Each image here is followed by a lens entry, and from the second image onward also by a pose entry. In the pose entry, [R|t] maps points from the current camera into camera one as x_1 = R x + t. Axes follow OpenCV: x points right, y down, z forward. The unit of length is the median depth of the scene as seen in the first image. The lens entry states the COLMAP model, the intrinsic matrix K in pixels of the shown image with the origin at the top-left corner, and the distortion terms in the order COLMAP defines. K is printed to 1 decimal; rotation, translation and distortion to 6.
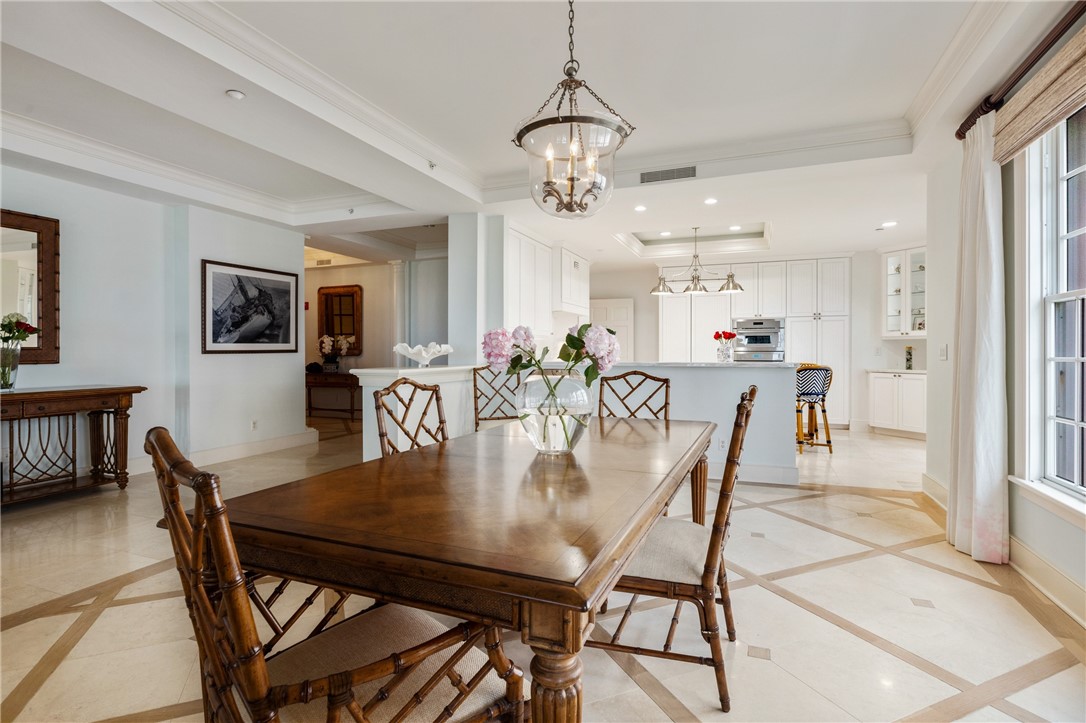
lens RADIAL K [[532.3, 0, 536.1], [0, 532.3, 352.1], [0, 0, 1]] dist [-0.010182, 0.000256]
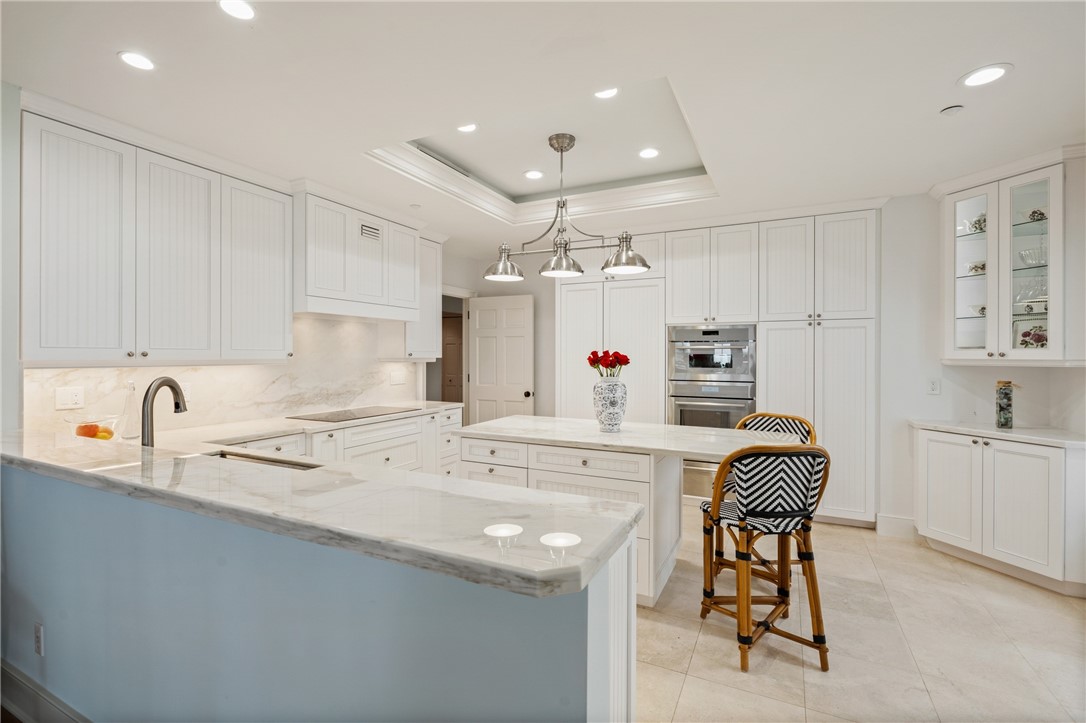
lens RADIAL K [[474.4, 0, 542.9], [0, 474.4, 356.6], [0, 0, 1]] dist [-0.001613, 0.000086]
pose [[0.996972, 0.002262, -0.077726, 0.374622], [-0.002054, 0.999994, 0.002759, -0.039349], [0.077732, -0.002591, 0.996971, 0.634722]]
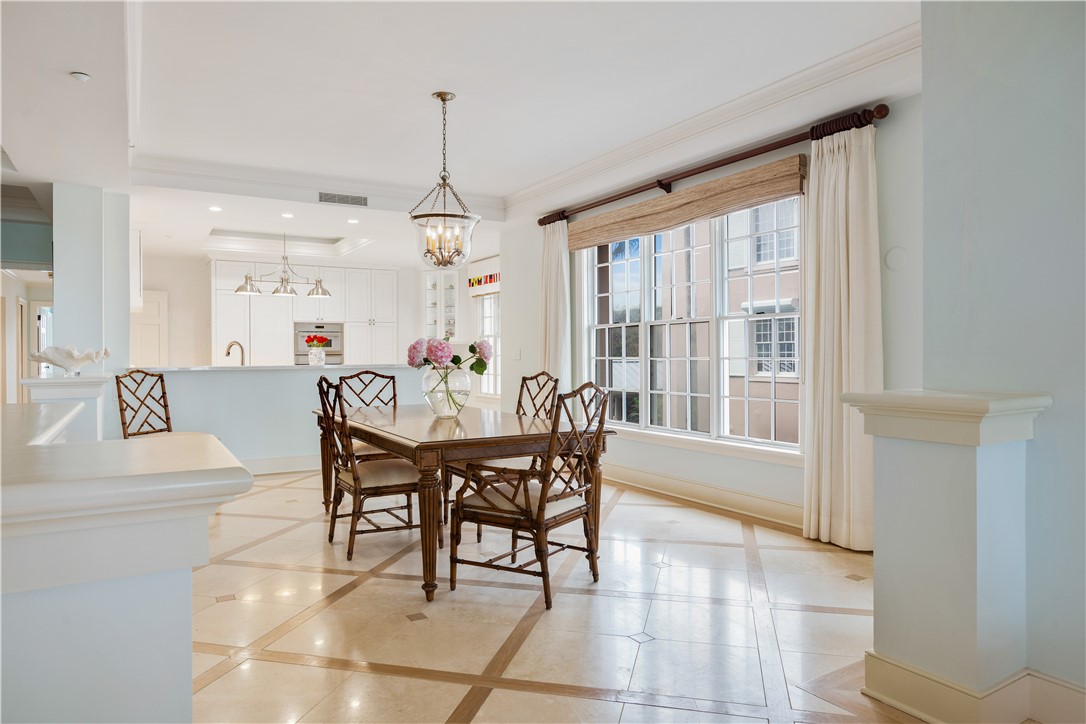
lens RADIAL K [[676.6, 0, 542.3], [0, 676.6, 361.3], [0, 0, 1]] dist [-0.004524, -0.000097]
pose [[0.607678, -0.011983, 0.794093, -0.475508], [0.005424, 0.999925, 0.010938, -0.000676], [-0.794165, -0.002339, 0.607697, -0.159553]]
